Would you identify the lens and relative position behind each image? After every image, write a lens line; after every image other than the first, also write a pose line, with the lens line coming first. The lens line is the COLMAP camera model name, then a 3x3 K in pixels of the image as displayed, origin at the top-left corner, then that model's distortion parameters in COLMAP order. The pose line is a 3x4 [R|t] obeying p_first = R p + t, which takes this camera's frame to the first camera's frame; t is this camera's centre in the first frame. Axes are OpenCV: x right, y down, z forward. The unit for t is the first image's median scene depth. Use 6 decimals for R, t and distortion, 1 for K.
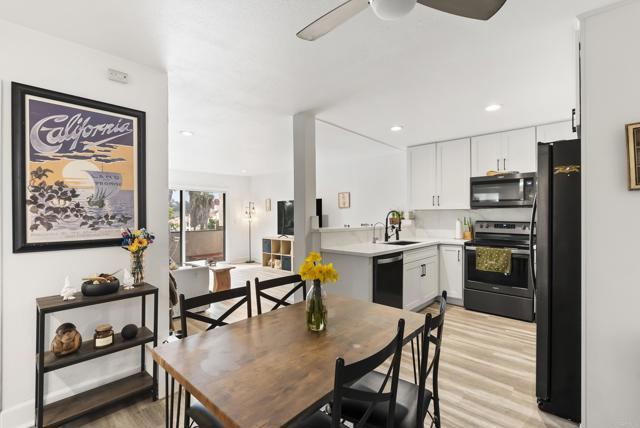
lens RADIAL K [[291.8, 0, 316.2], [0, 291.8, 215.7], [0, 0, 1]] dist [-0.006246, 0.003384]
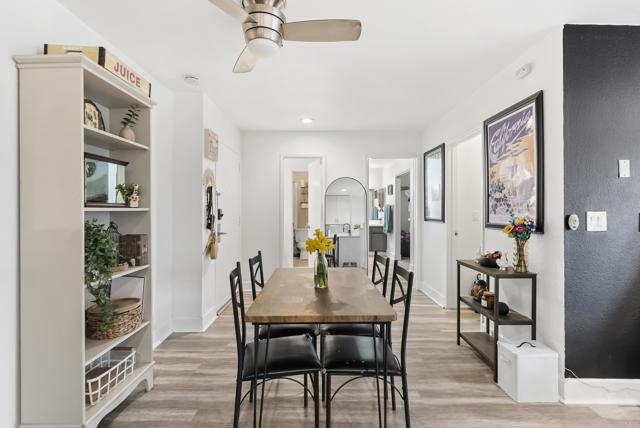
lens RADIAL K [[291.8, 0, 317.5], [0, 291.8, 211.7], [0, 0, 1]] dist [-0.006246, 0.003384]
pose [[-0.730031, 0.010215, -0.683338, 0.653586], [0.004256, 0.999937, 0.010402, 0.016970], [0.683401, 0.004685, -0.730028, 1.392356]]
